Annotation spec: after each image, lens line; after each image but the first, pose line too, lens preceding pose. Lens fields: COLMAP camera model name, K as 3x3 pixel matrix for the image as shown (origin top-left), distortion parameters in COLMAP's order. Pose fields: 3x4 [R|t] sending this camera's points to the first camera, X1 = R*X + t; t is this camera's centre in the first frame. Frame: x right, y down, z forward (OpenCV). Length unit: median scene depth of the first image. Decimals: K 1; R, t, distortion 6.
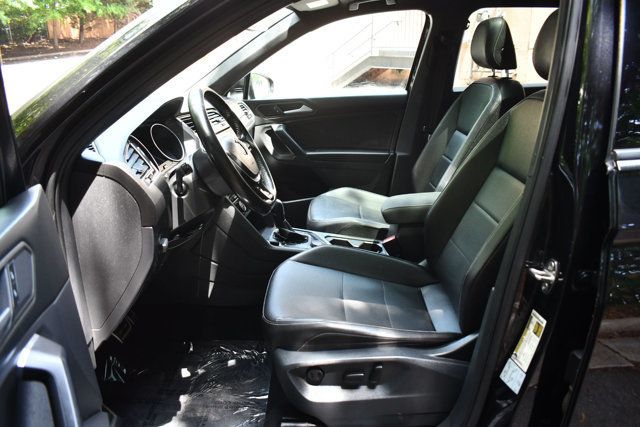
lens RADIAL K [[483.9, 0, 320.0], [0, 483.9, 213.5], [0, 0, 1]] dist [-0.153281, -0.000426]
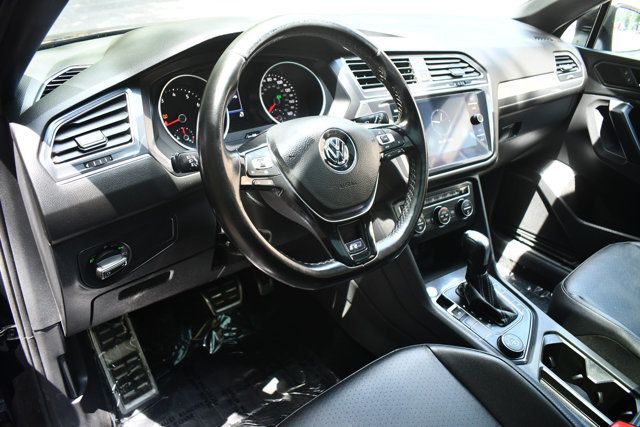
lens RADIAL K [[480.5, 0, 320.0], [0, 480.5, 213.5], [0, 0, 1]] dist [-0.068621, 0.001235]
pose [[0.645755, 0.417514, -0.639283, 0.112765], [-0.298565, 0.908667, 0.291860, -0.132804], [0.702751, 0.002398, 0.711432, 0.376144]]
